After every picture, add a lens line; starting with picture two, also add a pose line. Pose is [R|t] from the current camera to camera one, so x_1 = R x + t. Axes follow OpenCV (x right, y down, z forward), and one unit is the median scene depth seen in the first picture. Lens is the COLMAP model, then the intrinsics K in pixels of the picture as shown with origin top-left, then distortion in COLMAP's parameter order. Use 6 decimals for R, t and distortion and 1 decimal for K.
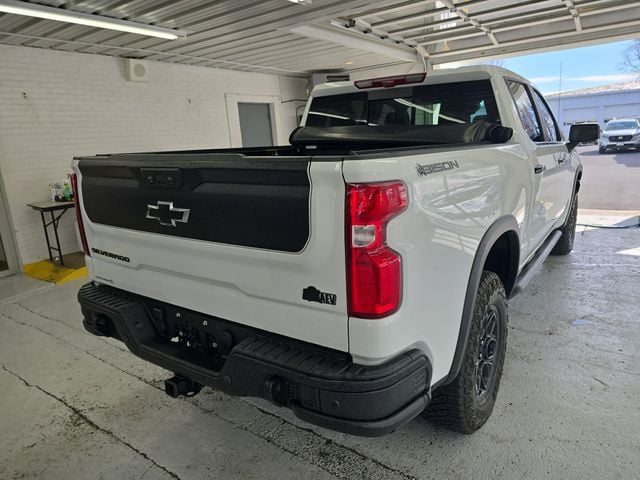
lens RADIAL K [[463.6, 0, 320.0], [0, 463.6, 240.0], [0, 0, 1]] dist [-0.004093, -0.005931]
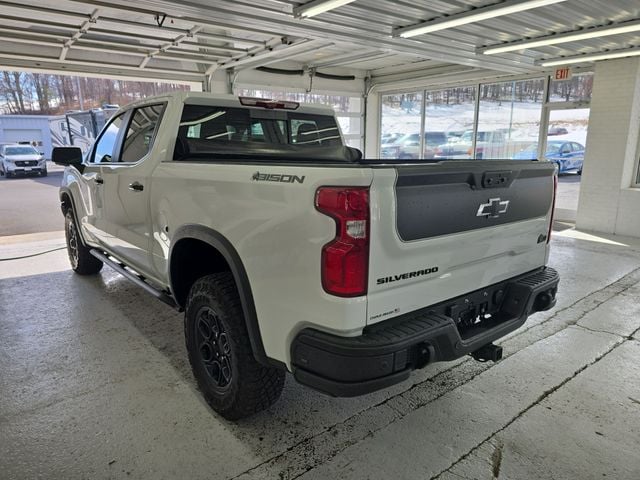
lens RADIAL K [[463.6, 0, 320.0], [0, 463.6, 240.0], [0, 0, 1]] dist [-0.004093, -0.005931]
pose [[0.238056, -0.142292, 0.960772, -1.051085], [0.198041, 0.975539, 0.095410, -0.118004], [-0.950847, 0.167560, 0.260412, 0.735585]]
